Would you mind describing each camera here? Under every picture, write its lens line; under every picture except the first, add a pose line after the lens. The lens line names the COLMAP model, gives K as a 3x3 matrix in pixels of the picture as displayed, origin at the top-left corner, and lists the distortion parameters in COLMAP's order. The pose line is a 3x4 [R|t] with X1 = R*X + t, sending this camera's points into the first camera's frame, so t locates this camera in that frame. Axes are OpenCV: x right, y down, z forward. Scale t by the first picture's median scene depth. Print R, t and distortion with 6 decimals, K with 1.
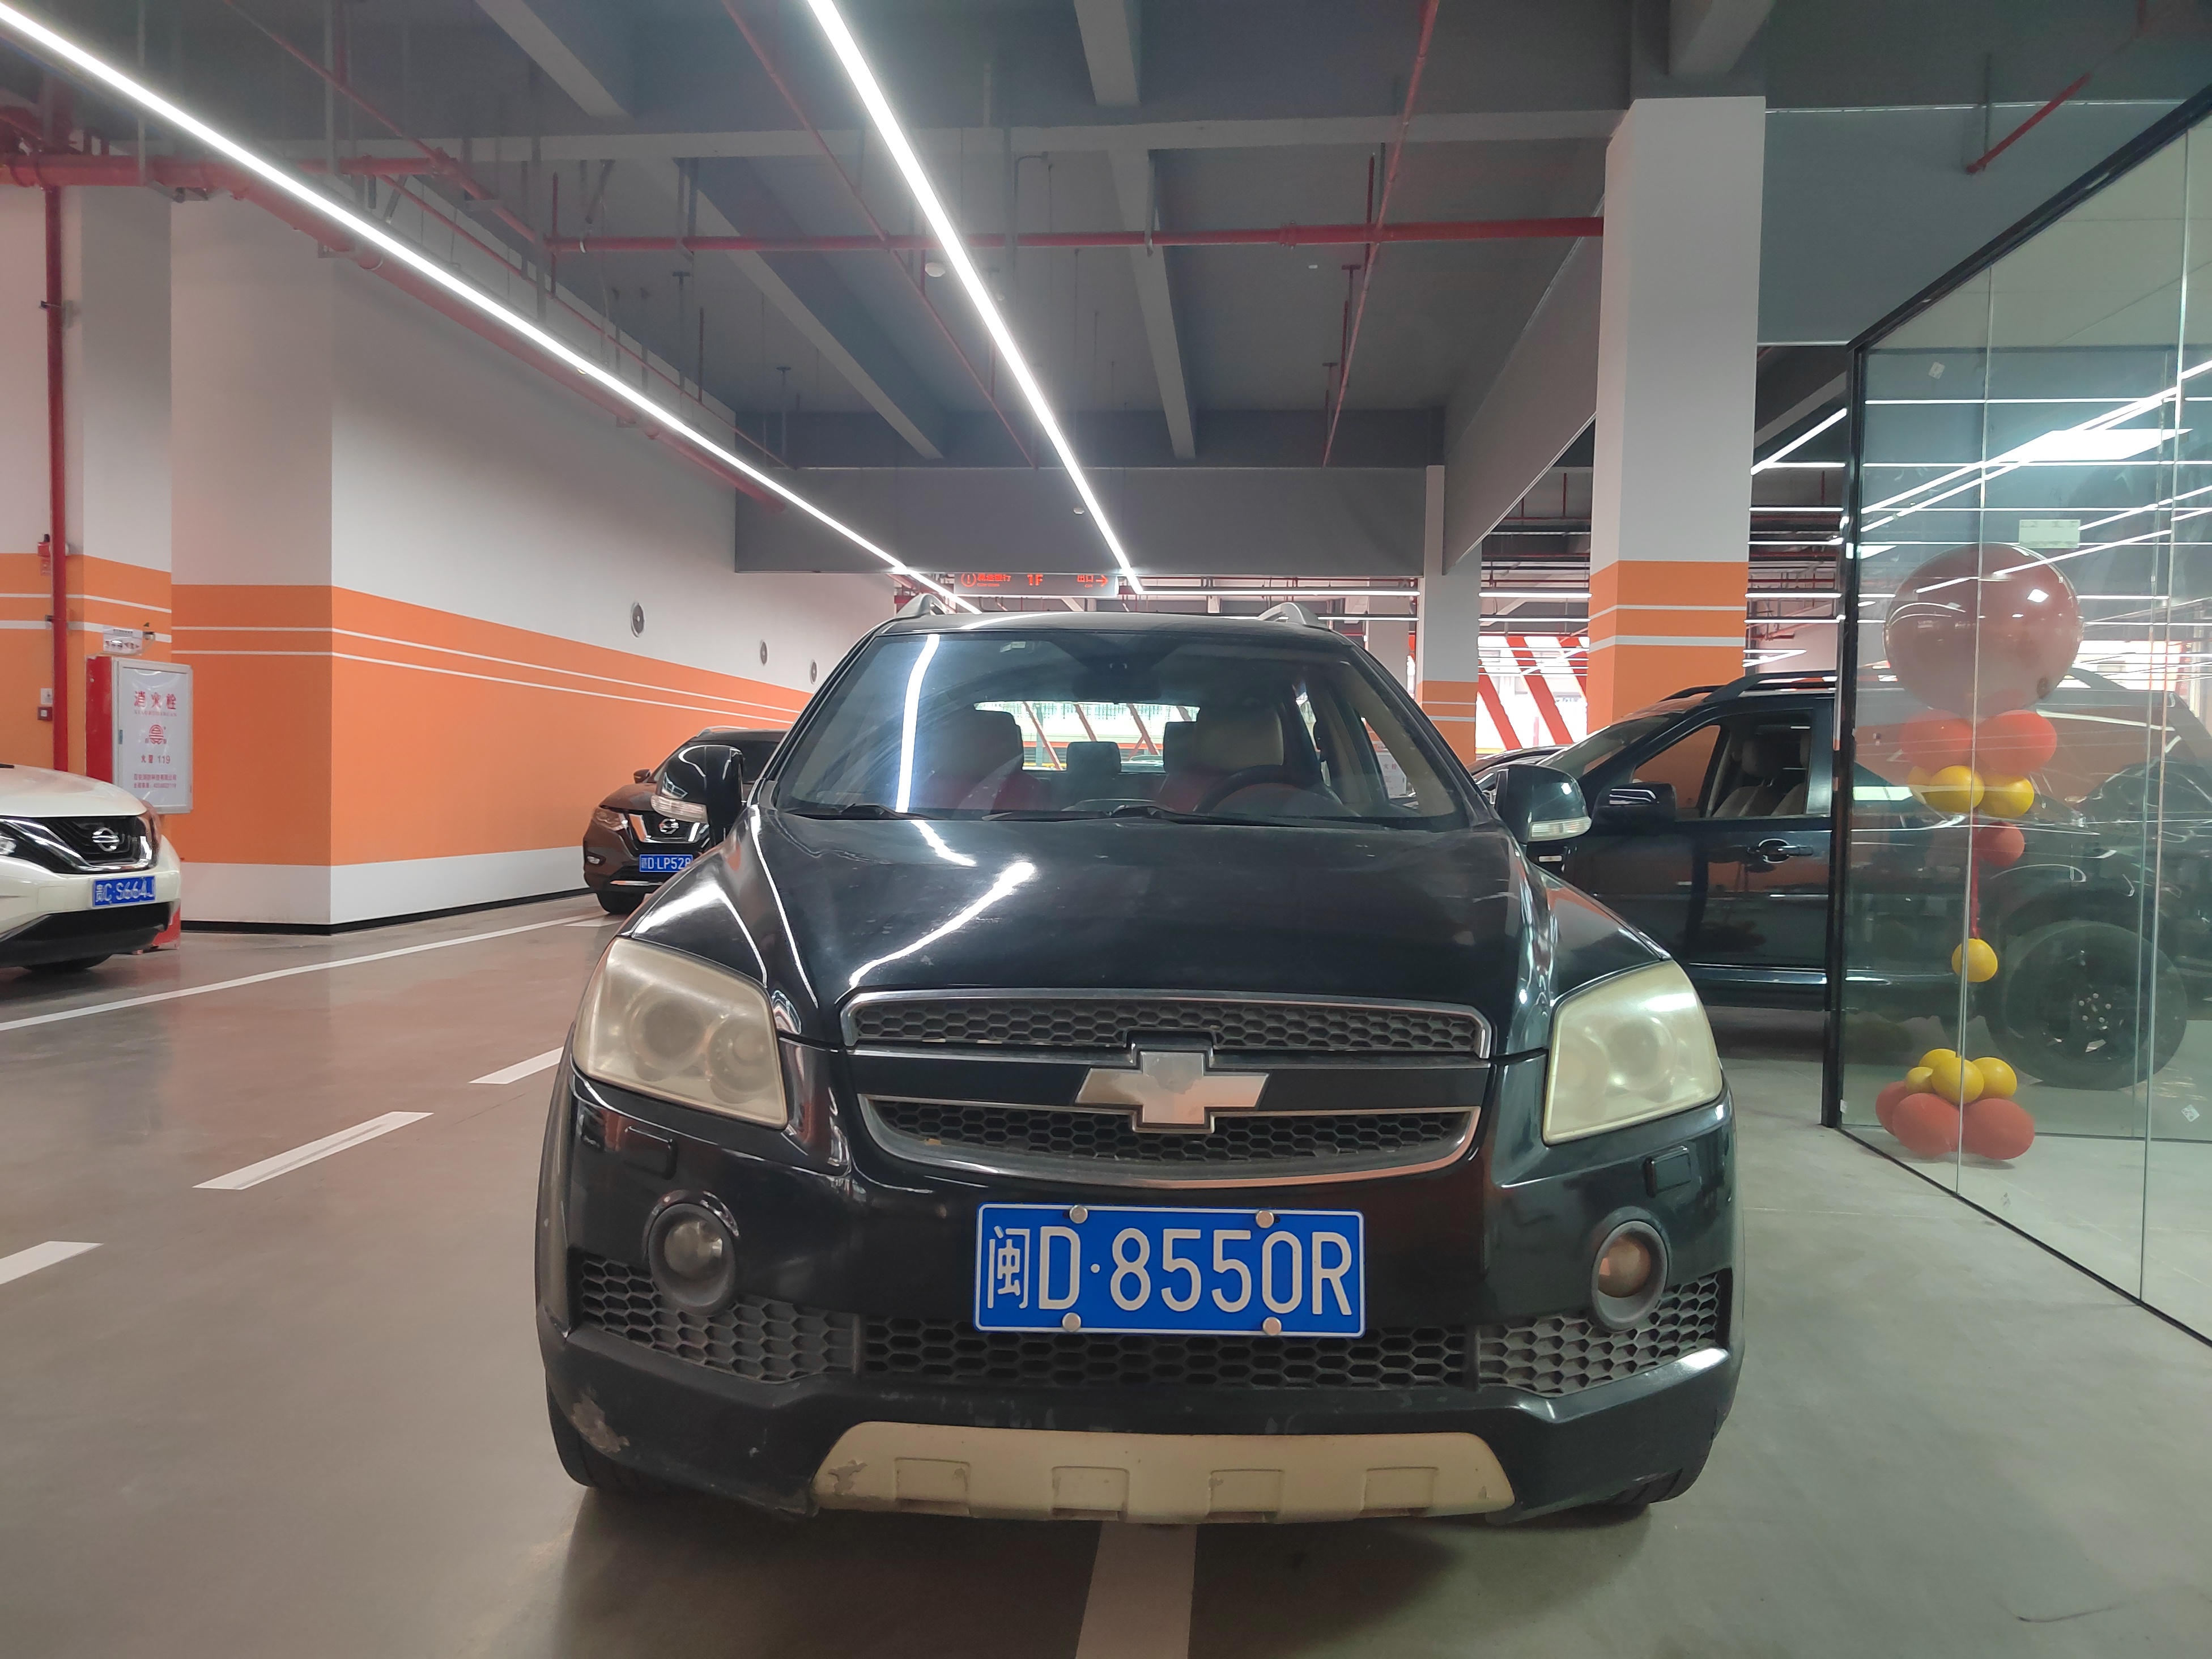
lens RADIAL K [[1489.9, 0, 1114.5], [0, 1489.9, 827.0], [0, 0, 1]] dist [0.057078, -0.051720]
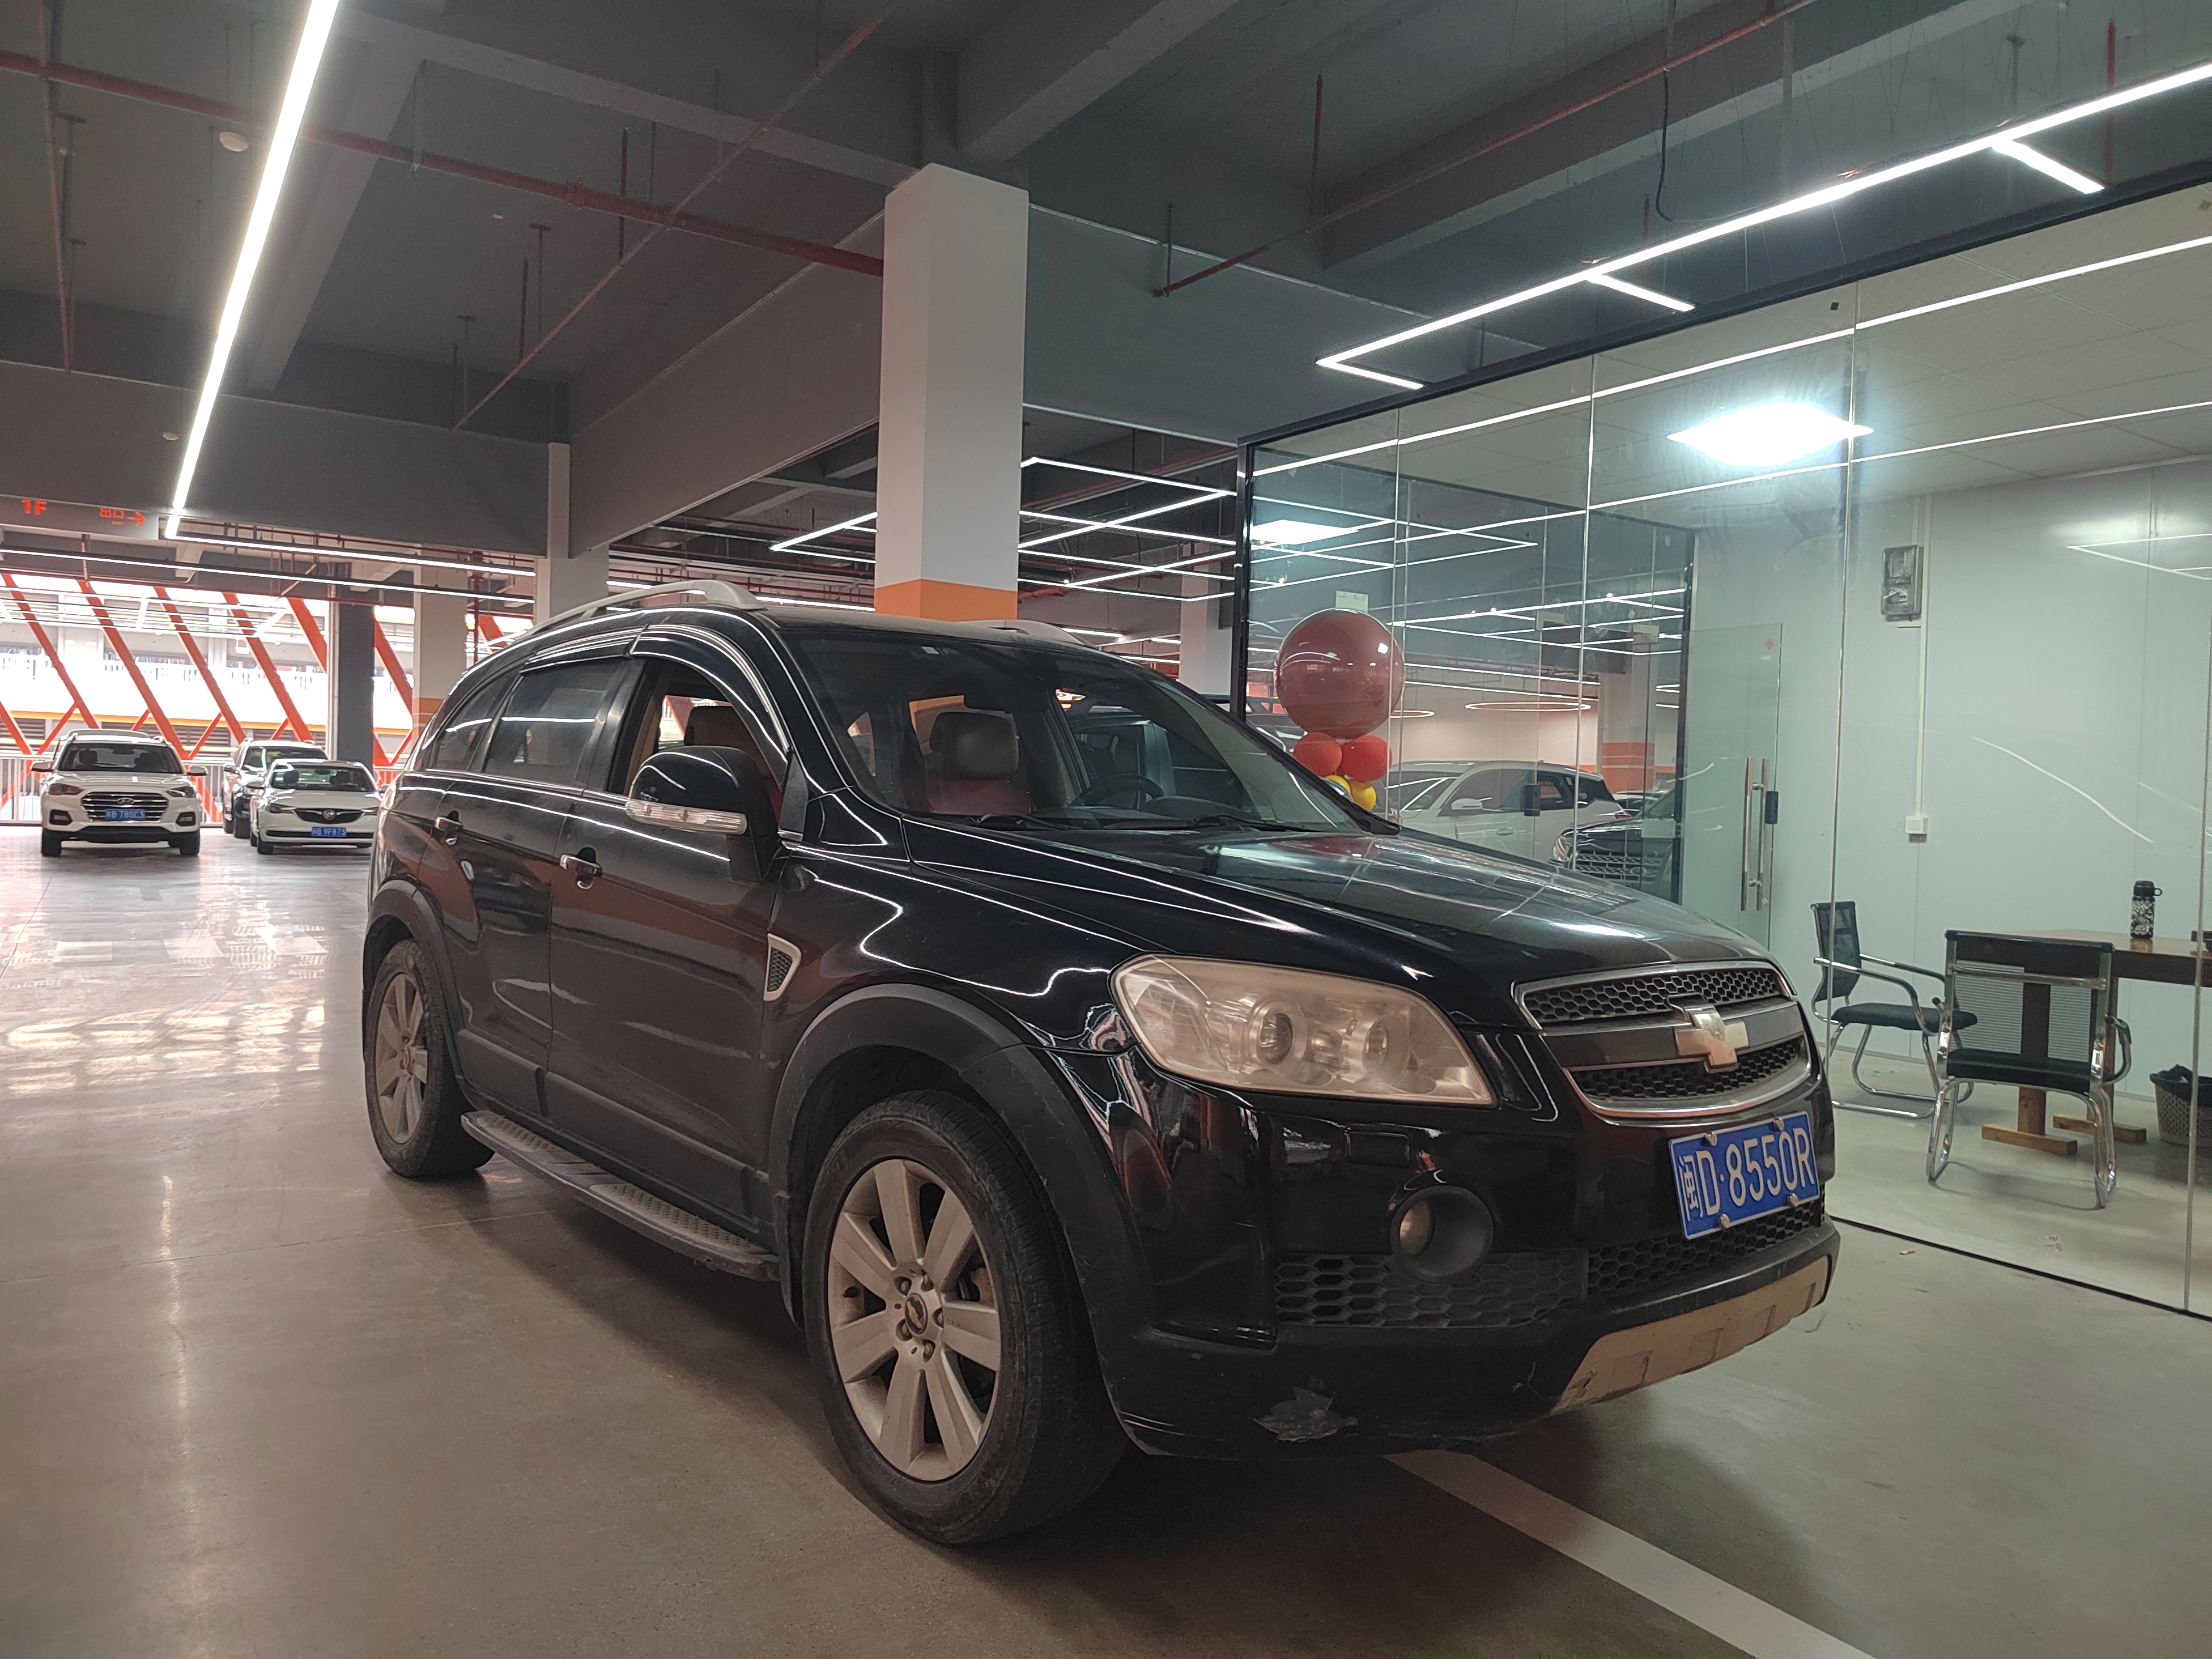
lens RADIAL K [[1489.9, 0, 1114.5], [0, 1489.9, 827.0], [0, 0, 1]] dist [0.057078, -0.051720]
pose [[0.775480, -0.008099, 0.631320, -1.218984], [0.004415, 0.999963, 0.007404, -0.024152], [-0.631357, -0.002954, 0.775487, 0.306000]]
